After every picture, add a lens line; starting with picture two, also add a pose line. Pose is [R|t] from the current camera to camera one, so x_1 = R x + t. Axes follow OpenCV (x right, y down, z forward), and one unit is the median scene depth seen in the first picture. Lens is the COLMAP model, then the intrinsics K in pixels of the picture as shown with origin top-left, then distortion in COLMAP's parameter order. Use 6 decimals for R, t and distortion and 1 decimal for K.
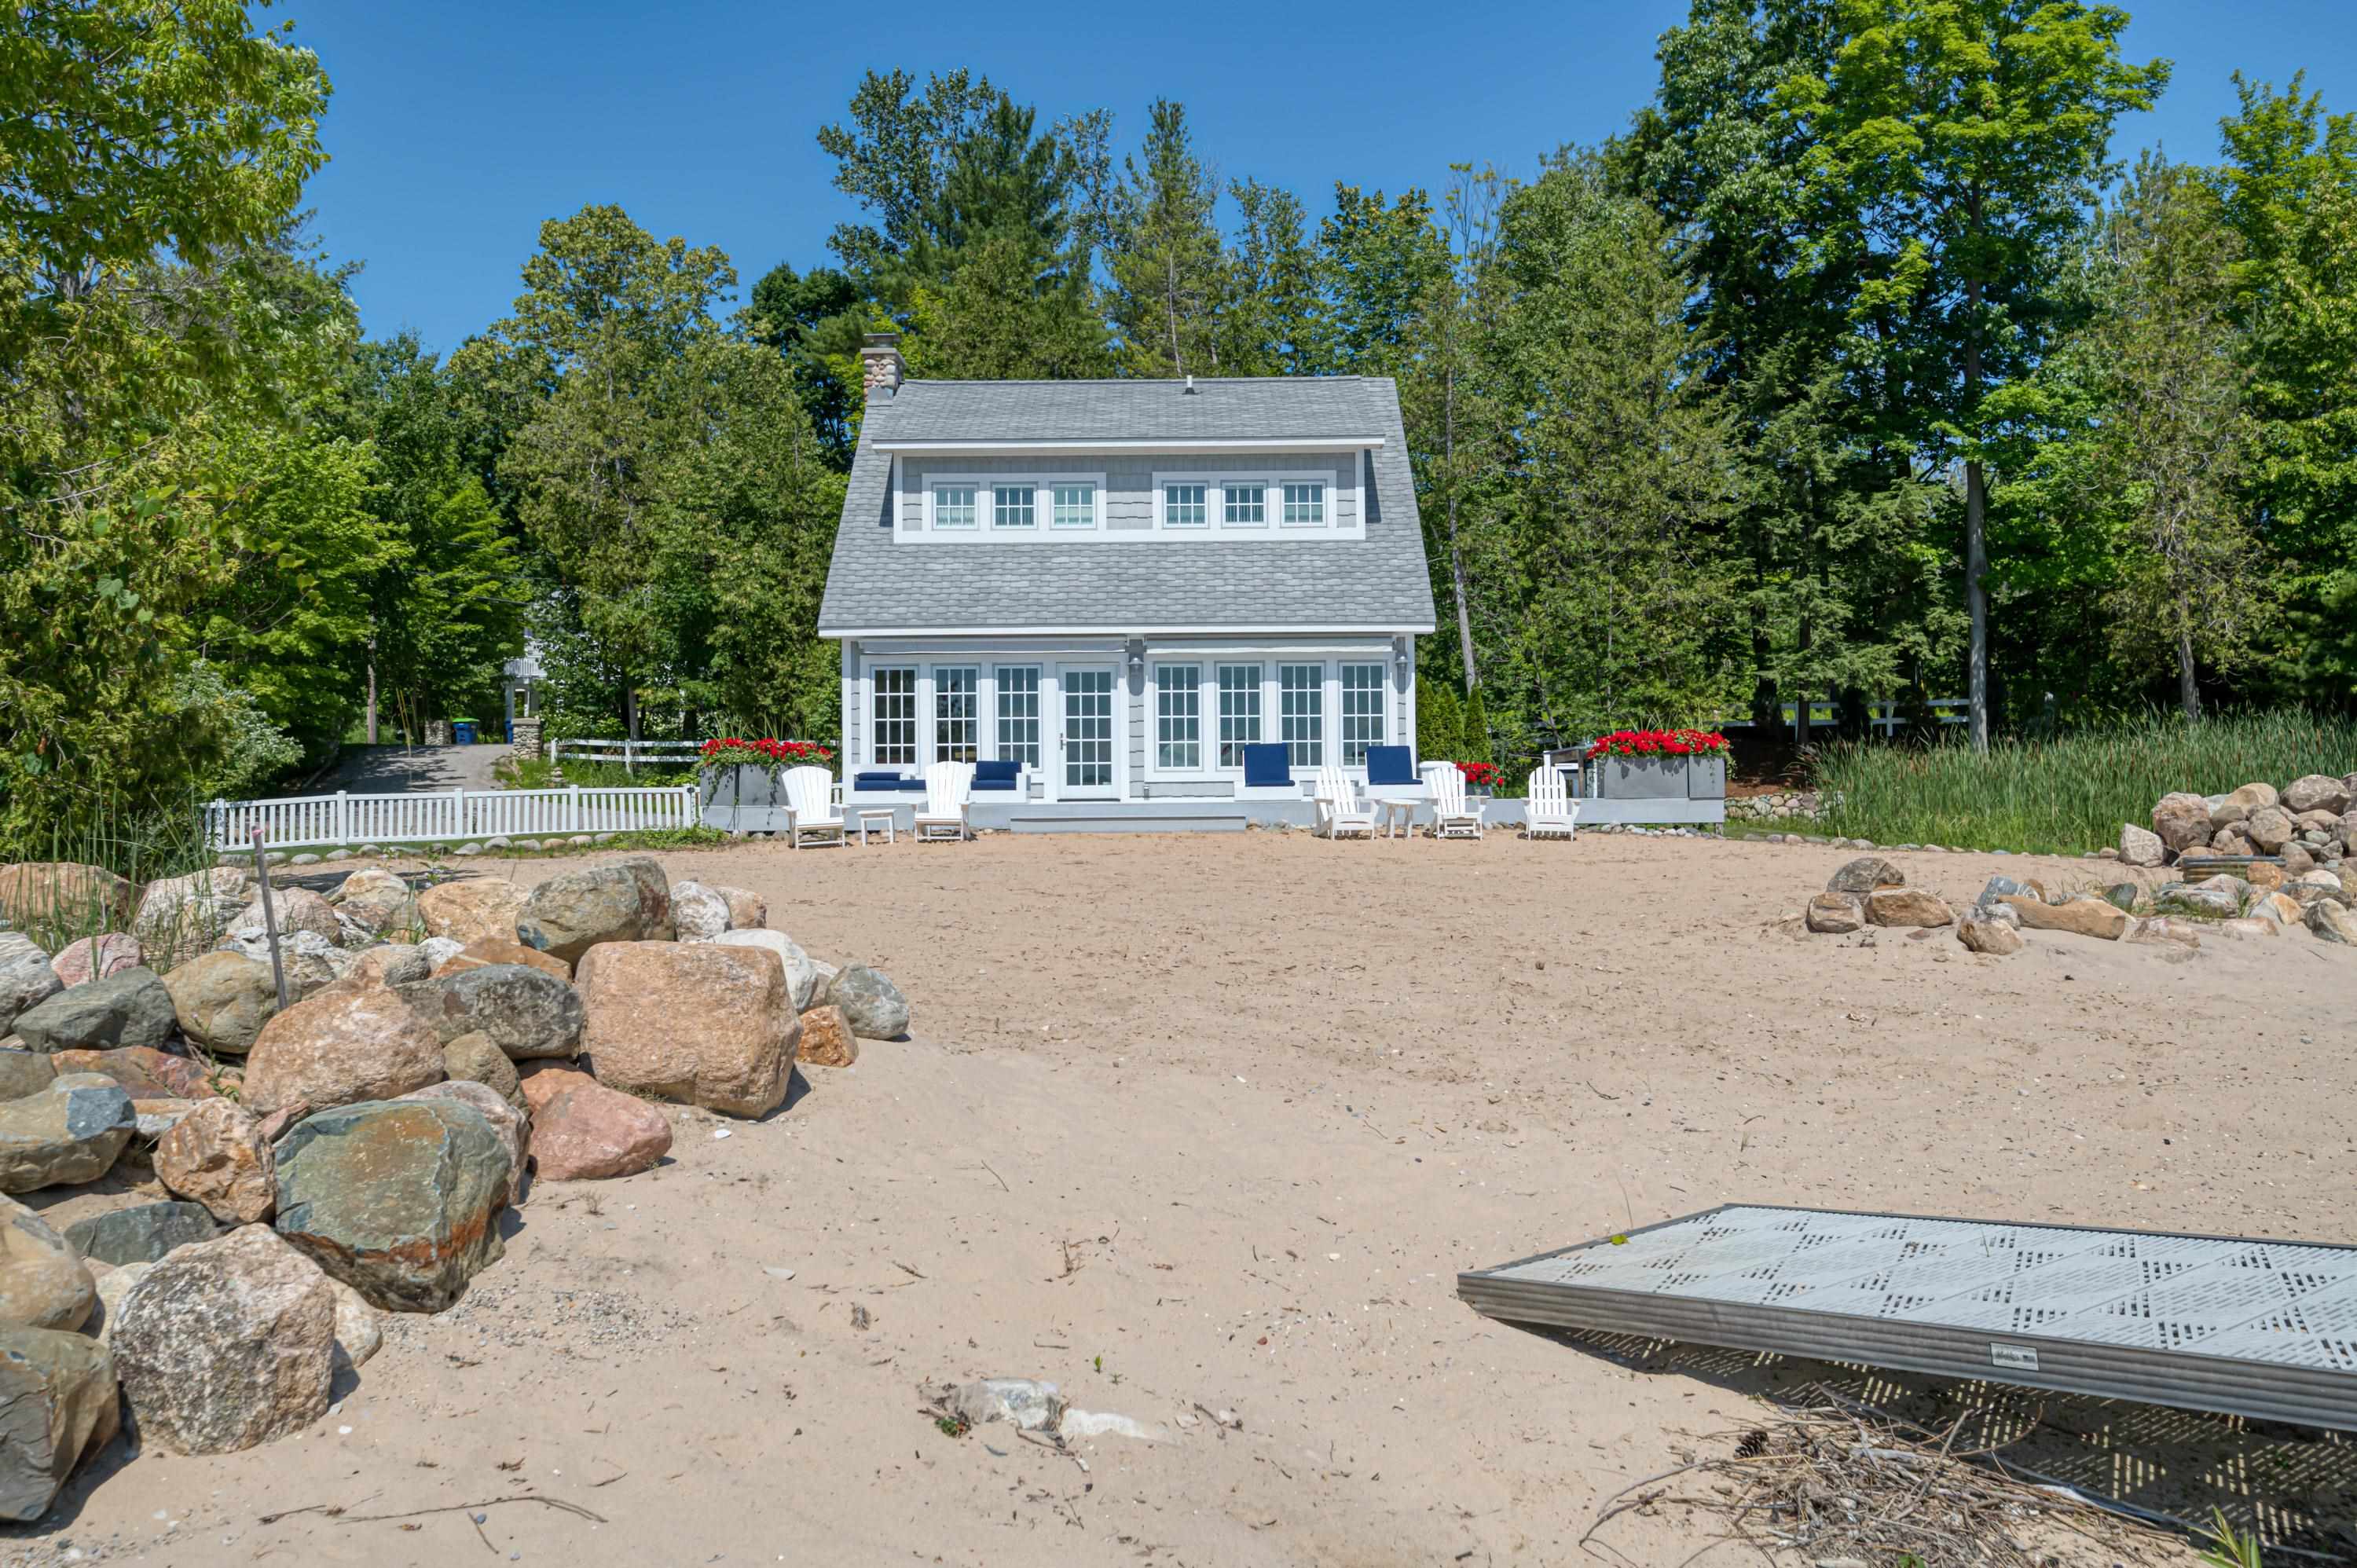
lens RADIAL K [[1953.3, 0, 1175.3], [0, 1953.3, 782.7], [0, 0, 1]] dist [0.001224, 0.000082]
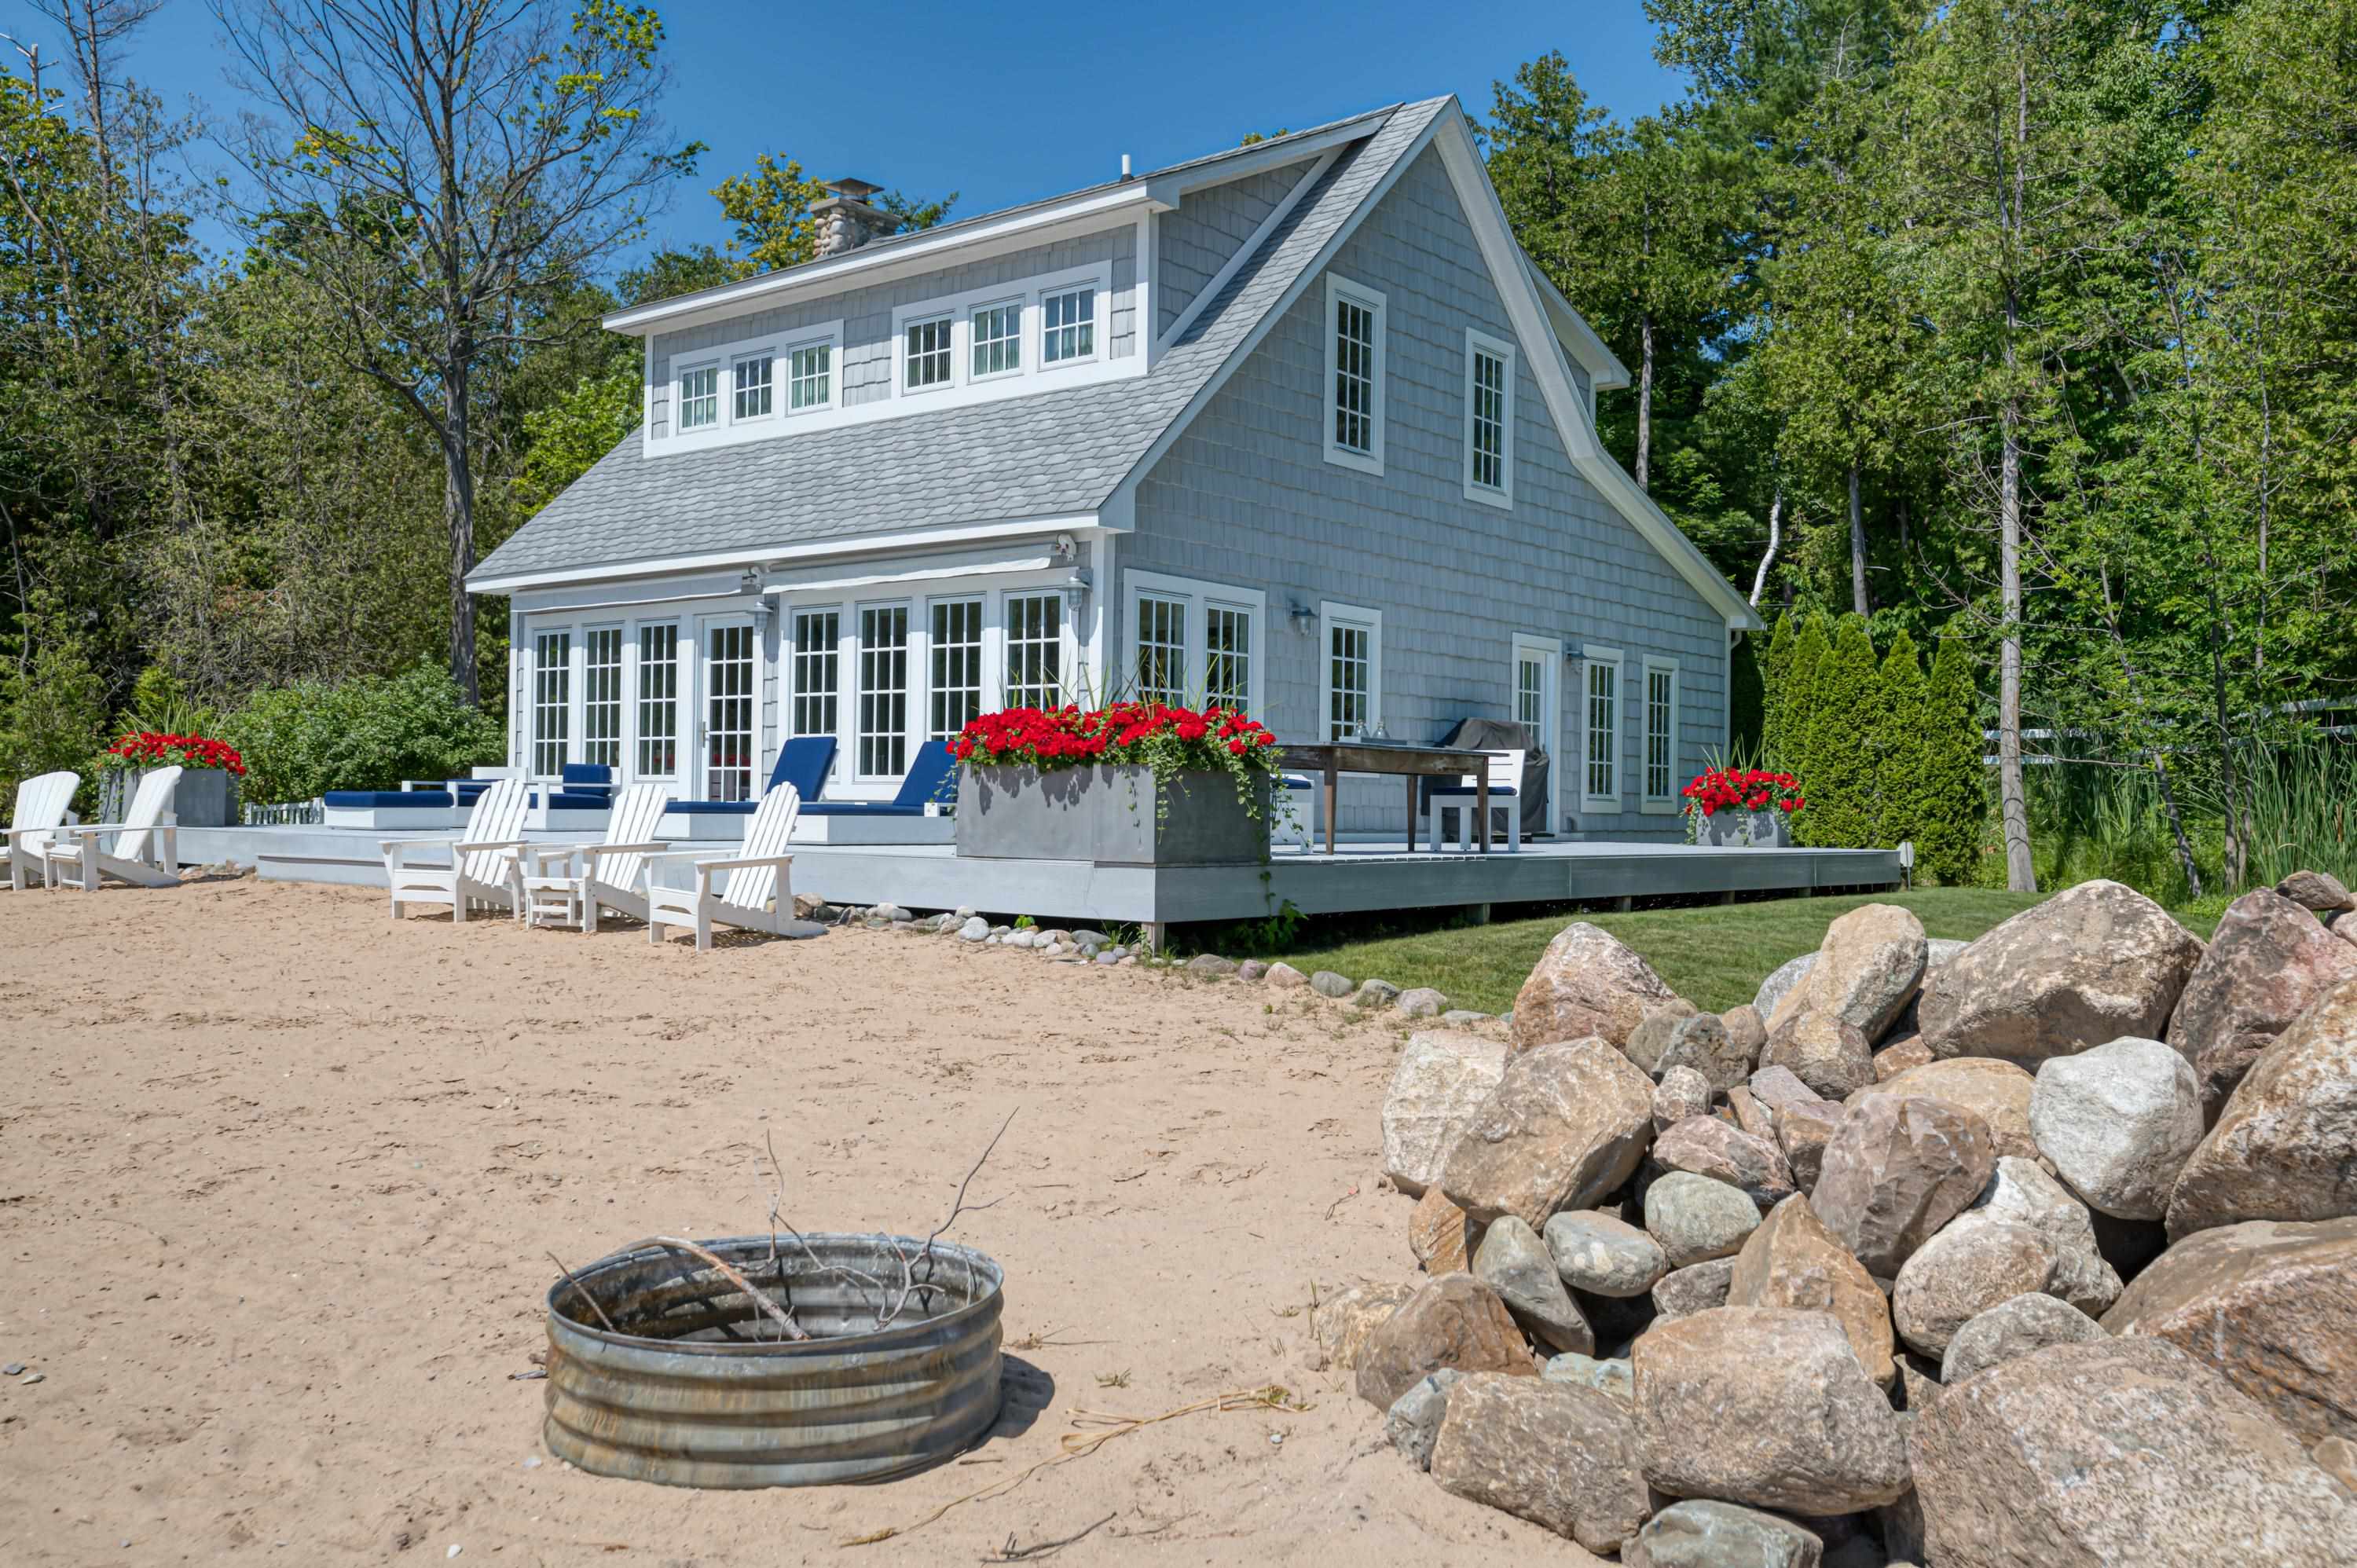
lens RADIAL K [[1953.3, 0, 1181.1], [0, 1953.3, 787.9], [0, 0, 1]] dist [0.001224, 0.000082]
pose [[0.782157, 0.013580, -0.622933, 0.474951], [-0.011438, 0.999907, 0.007437, -0.010238], [0.622976, 0.001308, 0.782240, 0.586826]]
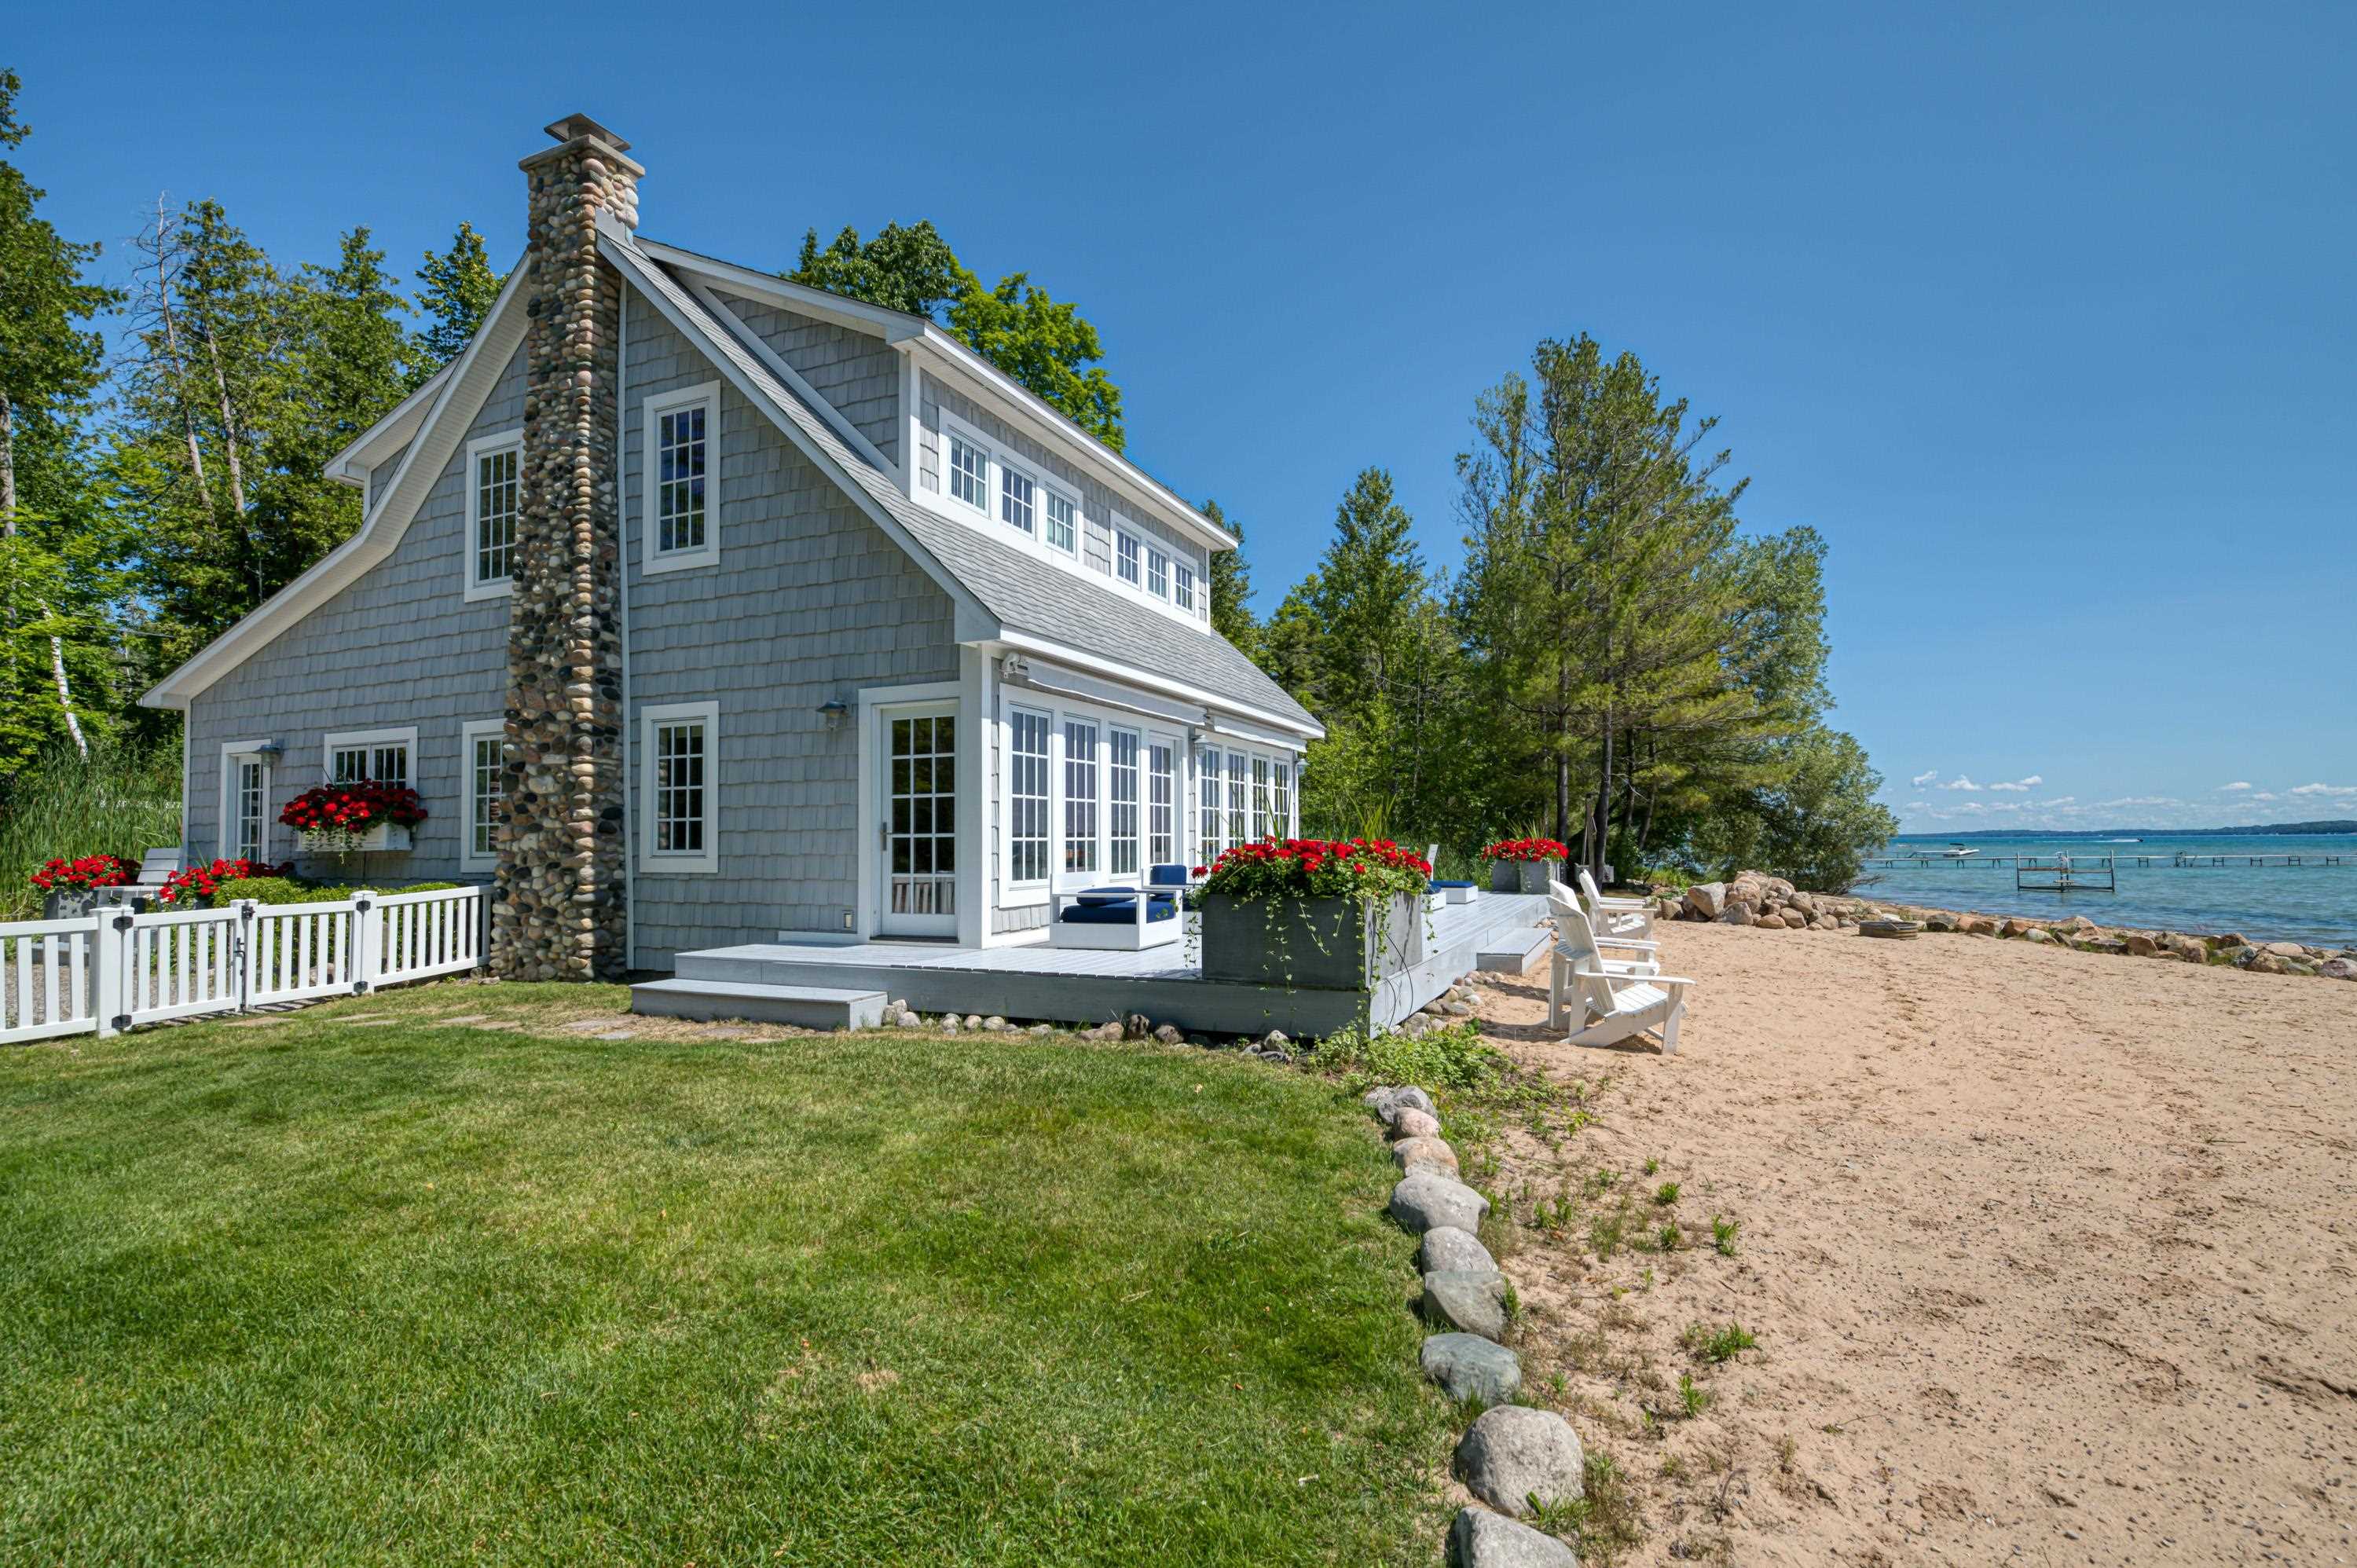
lens RADIAL K [[1100.3, 0, 1187.3], [0, 1100.3, 792.9], [0, 0, 1]] dist [0.002064, 0.000062]
pose [[0.396090, 0.051507, 0.916766, -0.434478], [-0.011247, 0.998623, -0.051247, -0.016648], [-0.918143, 0.009988, 0.396124, 0.819309]]
